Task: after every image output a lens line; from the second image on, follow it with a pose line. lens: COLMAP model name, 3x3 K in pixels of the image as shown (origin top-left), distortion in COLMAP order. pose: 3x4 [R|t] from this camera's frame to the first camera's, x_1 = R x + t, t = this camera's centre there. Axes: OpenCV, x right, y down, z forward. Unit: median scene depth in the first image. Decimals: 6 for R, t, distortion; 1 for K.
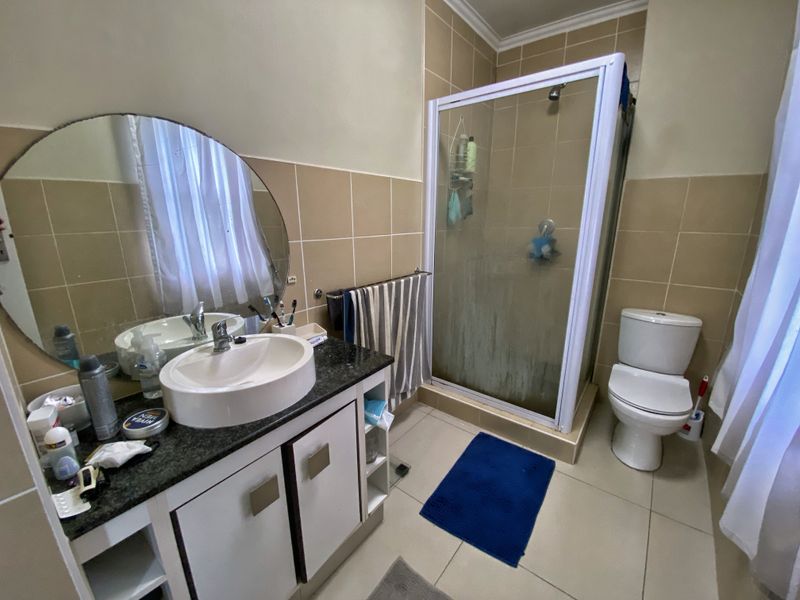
lens RADIAL K [[326.2, 0, 398.9], [0, 326.2, 302.3], [0, 0, 1]] dist [0.016256, -0.019751]
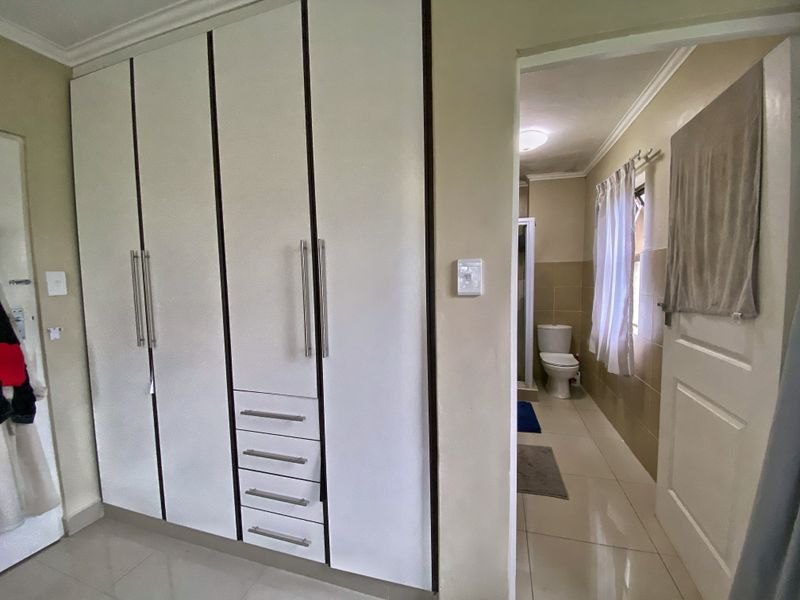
lens RADIAL K [[326.2, 0, 398.9], [0, 326.2, 302.3], [0, 0, 1]] dist [0.016256, -0.019751]
pose [[0.926919, -0.040565, 0.373062, -0.951018], [0.109475, 0.980127, -0.165430, 0.137169], [-0.358937, 0.194181, 0.912939, -0.614589]]
